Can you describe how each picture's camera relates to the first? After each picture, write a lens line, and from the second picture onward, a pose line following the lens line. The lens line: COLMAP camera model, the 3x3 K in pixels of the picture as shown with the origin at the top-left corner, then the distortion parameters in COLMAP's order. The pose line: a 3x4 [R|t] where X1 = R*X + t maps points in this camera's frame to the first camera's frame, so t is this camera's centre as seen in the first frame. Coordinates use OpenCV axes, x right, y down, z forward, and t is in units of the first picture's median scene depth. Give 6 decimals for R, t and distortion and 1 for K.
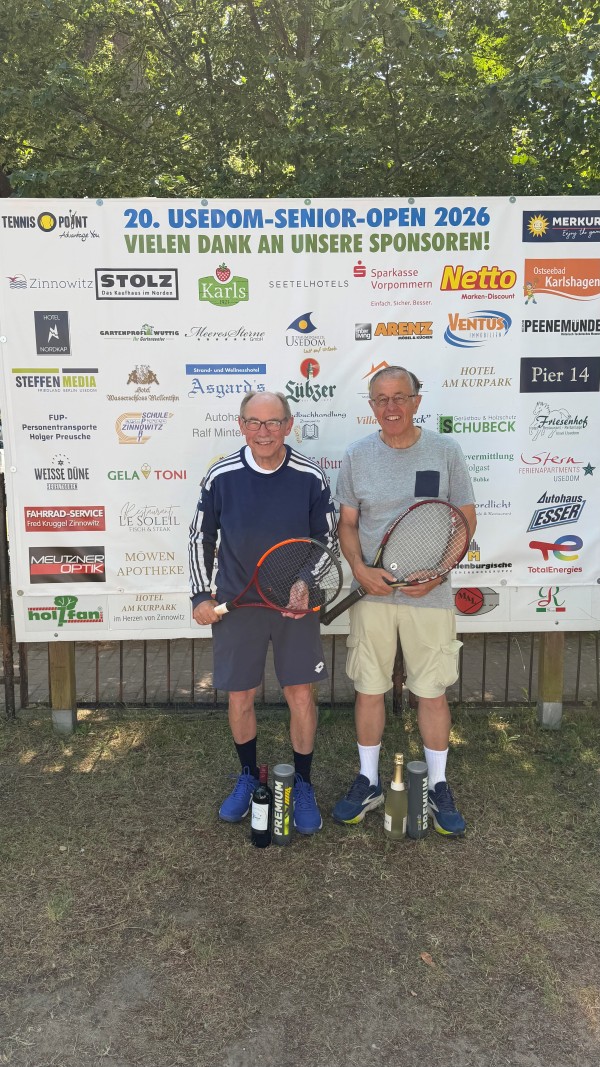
lens RADIAL K [[777.1, 0, 300.5], [0, 777.1, 544.4], [0, 0, 1]] dist [0.108927, -0.246697]
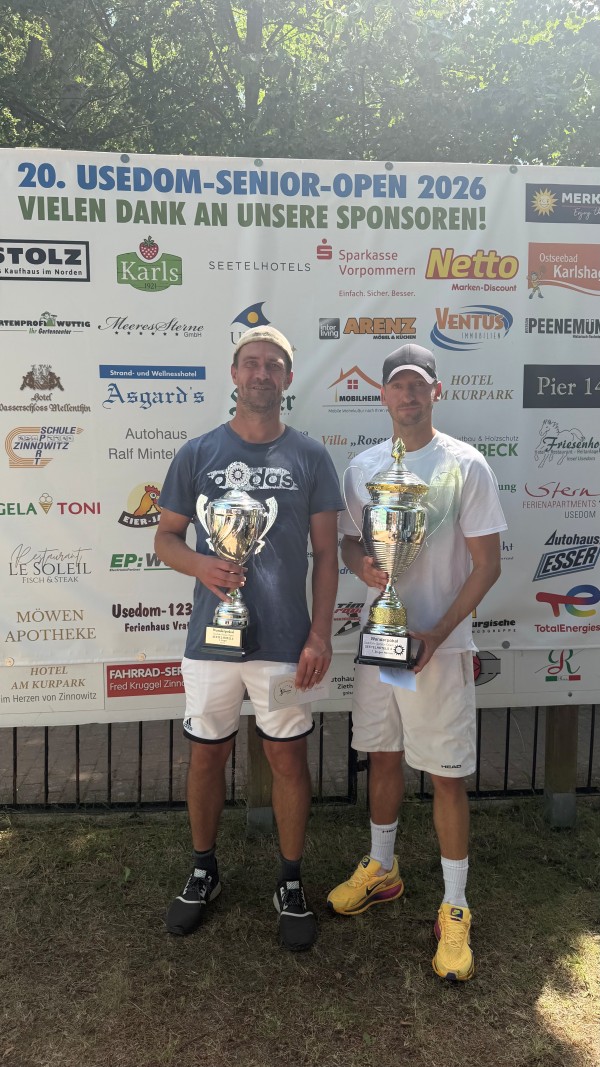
lens RADIAL K [[777.1, 0, 304.7], [0, 777.1, 542.7], [0, 0, 1]] dist [0.108927, -0.246697]
pose [[0.997329, -0.000568, 0.073032, -0.002149], [0.003691, 0.999084, -0.042638, -0.022920], [-0.072941, 0.042793, 0.996418, 0.228936]]
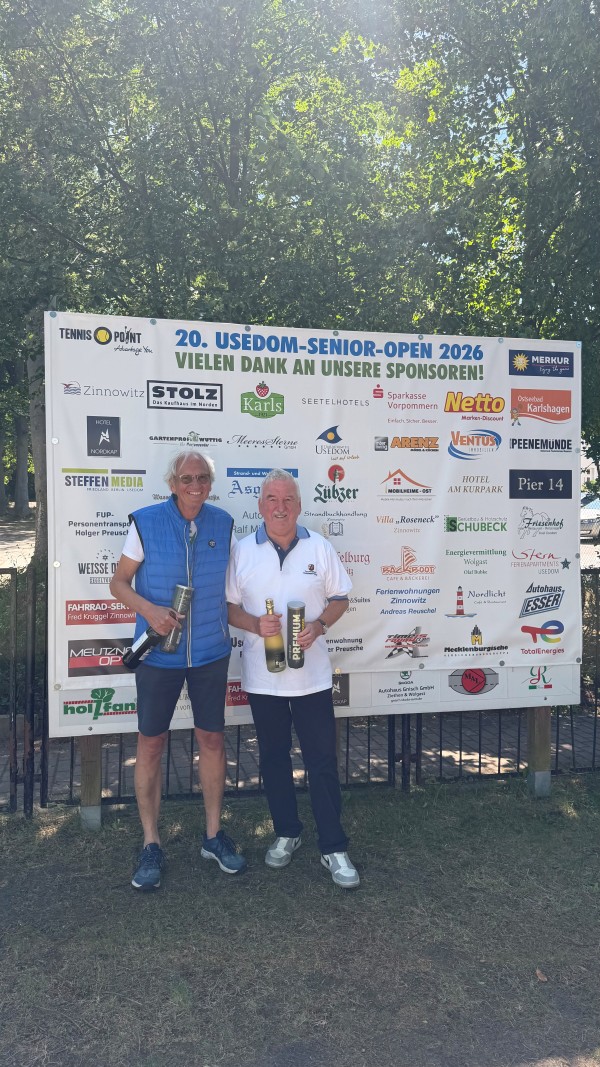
lens RADIAL K [[777.1, 0, 311.1], [0, 777.1, 534.3], [0, 0, 1]] dist [0.108927, -0.246697]
pose [[0.979138, 0.006849, 0.203082, -0.254349], [0.019231, 0.991823, -0.126167, 0.001548], [-0.202286, 0.127440, 0.970999, -0.069481]]
